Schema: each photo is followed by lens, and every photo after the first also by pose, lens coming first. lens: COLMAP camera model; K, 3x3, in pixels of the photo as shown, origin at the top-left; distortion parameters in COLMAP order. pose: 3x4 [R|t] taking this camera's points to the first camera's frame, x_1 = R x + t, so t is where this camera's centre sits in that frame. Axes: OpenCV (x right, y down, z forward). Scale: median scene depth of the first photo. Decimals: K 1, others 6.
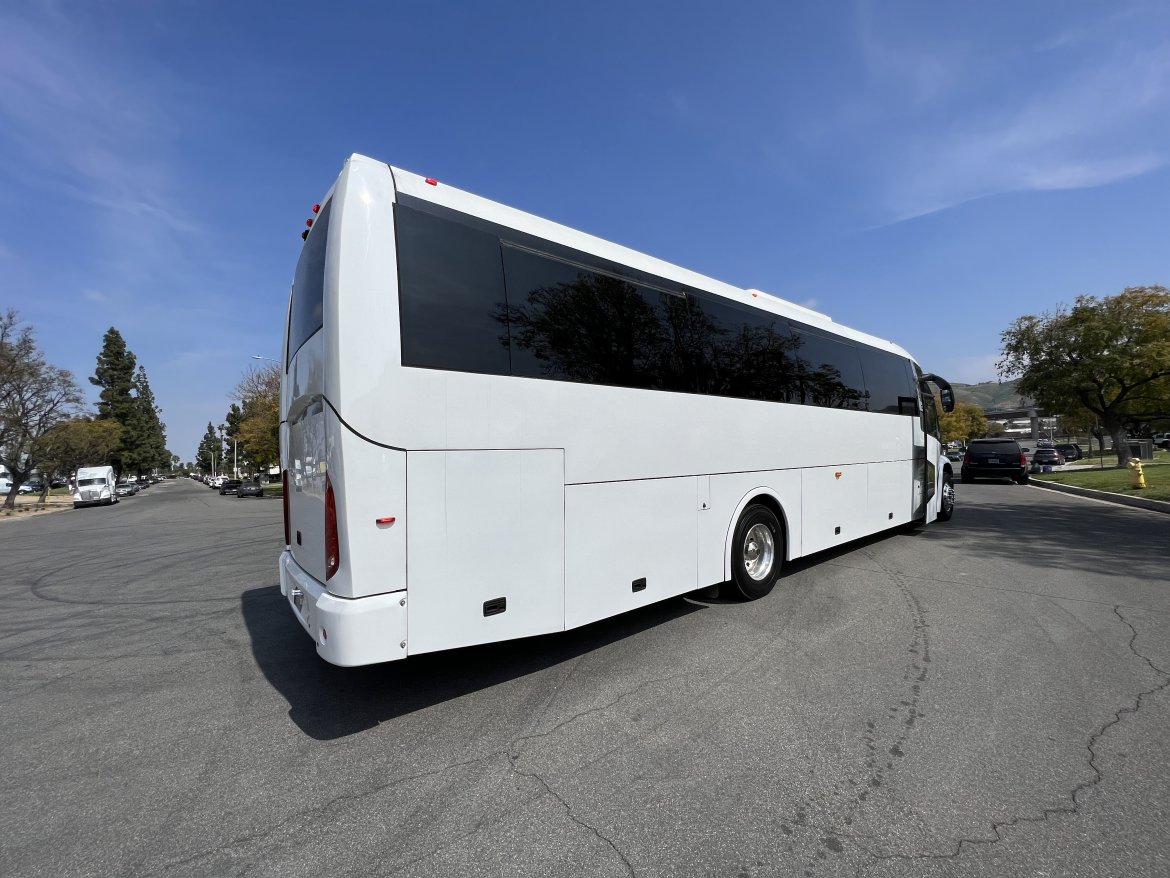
lens RADIAL K [[470.3, 0, 594.3], [0, 470.3, 443.0], [0, 0, 1]] dist [-0.000769, -0.000065]
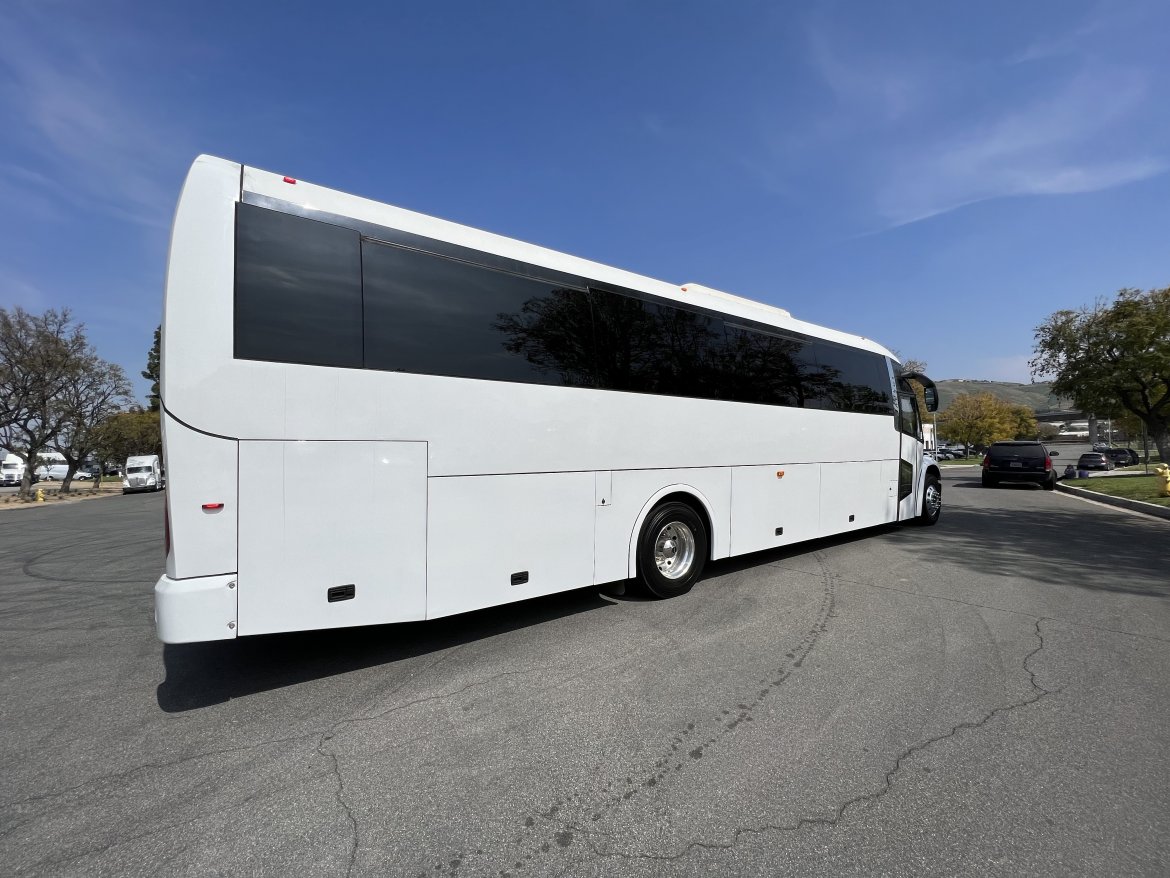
lens RADIAL K [[470.3, 0, 592.0], [0, 470.3, 443.4], [0, 0, 1]] dist [-0.000769, -0.000065]
pose [[0.997860, 0.014502, -0.063762, 0.305691], [-0.014047, 0.999873, 0.007576, 0.003249], [0.063864, -0.006664, 0.997936, 0.006862]]
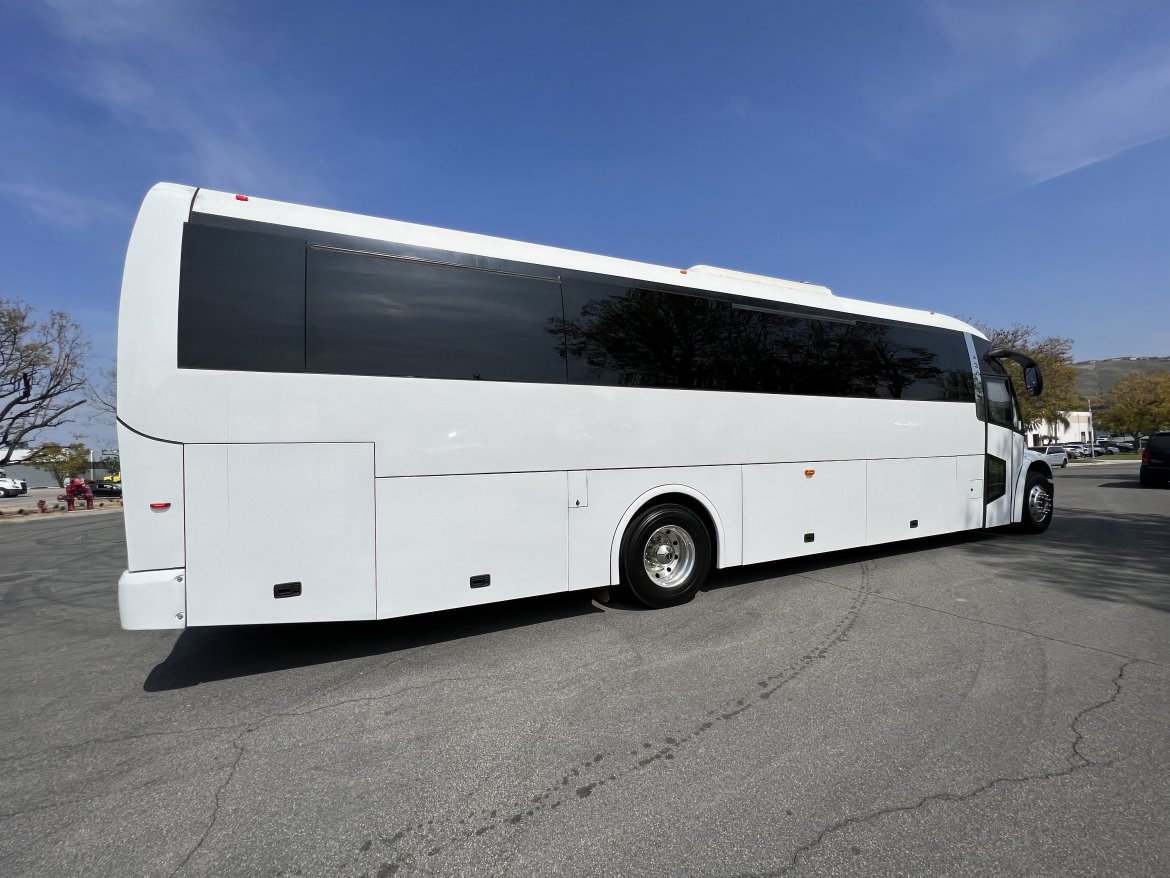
lens RADIAL K [[470.3, 0, 587.2], [0, 470.3, 445.0], [0, 0, 1]] dist [-0.000769, -0.000065]
pose [[0.966832, -0.003055, -0.255397, 0.554371], [0.005927, 0.999928, 0.010479, 0.008769], [0.255346, -0.011646, 0.966780, 0.112040]]
